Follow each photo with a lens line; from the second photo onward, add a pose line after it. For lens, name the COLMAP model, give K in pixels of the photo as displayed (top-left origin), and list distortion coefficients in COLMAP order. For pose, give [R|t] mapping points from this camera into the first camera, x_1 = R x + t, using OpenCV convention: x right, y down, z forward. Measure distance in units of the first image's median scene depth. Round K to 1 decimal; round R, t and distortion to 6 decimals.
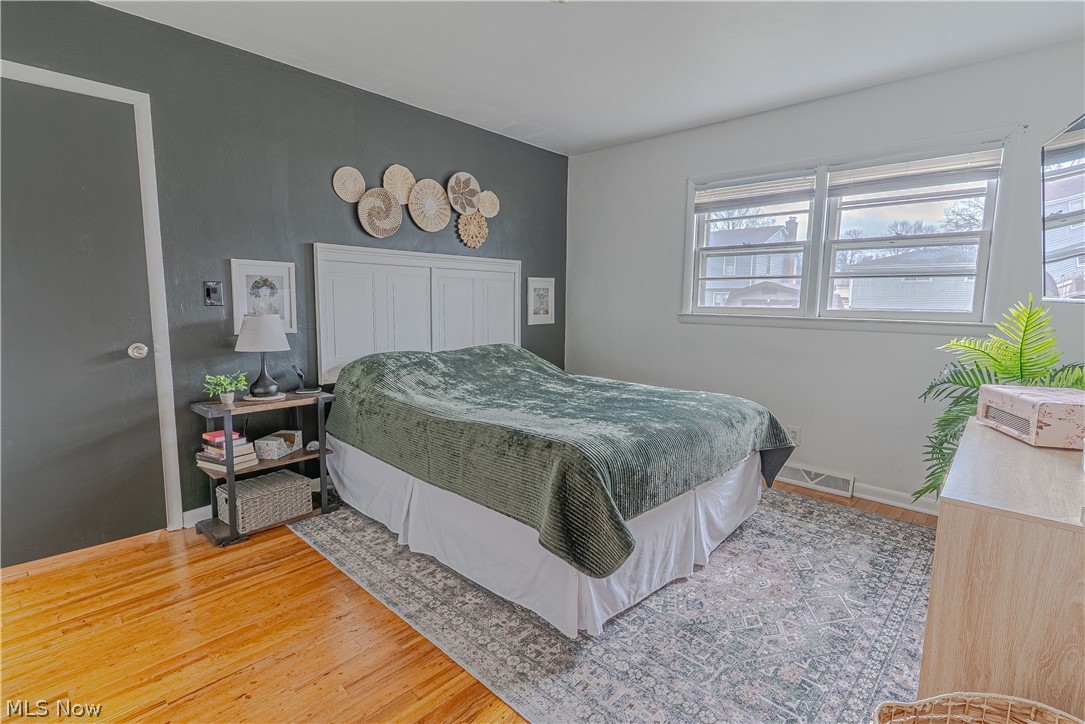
lens RADIAL K [[518.8, 0, 545.0], [0, 518.8, 362.8], [0, 0, 1]] dist [0.005028, -0.001564]
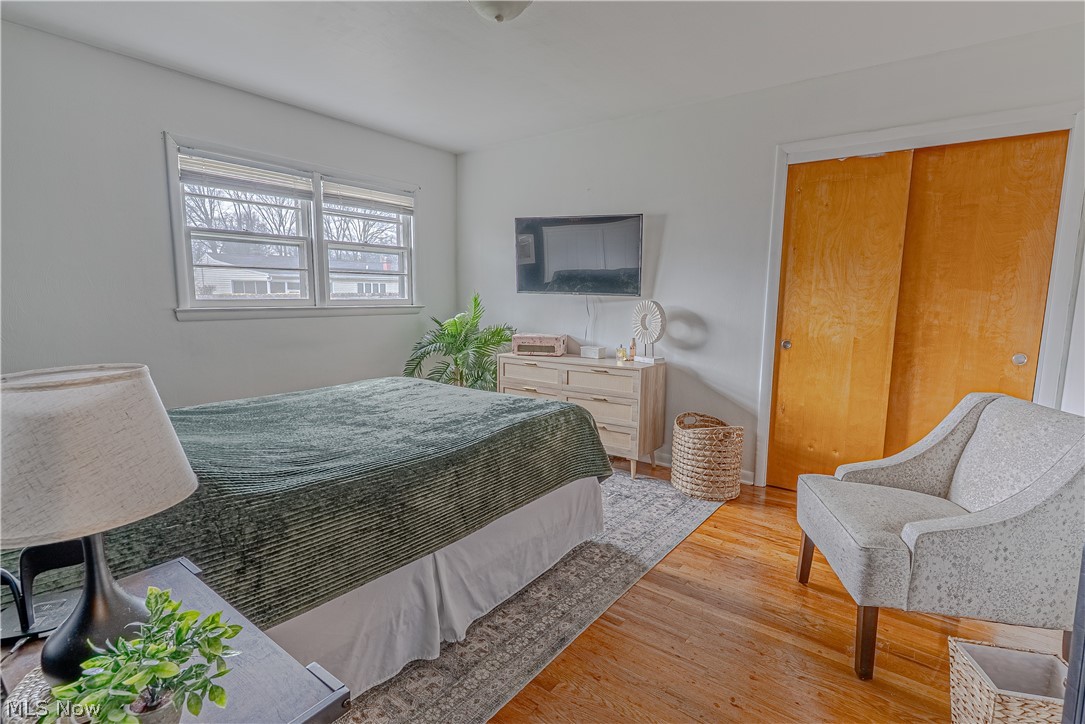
lens RADIAL K [[518.8, 0, 541.5], [0, 518.8, 364.1], [0, 0, 1]] dist [0.005028, -0.001564]
pose [[-0.104623, -0.149453, 0.983218, -0.673380], [0.108917, 0.980975, 0.160702, -0.095347], [-0.988530, 0.123902, -0.086355, 0.644648]]
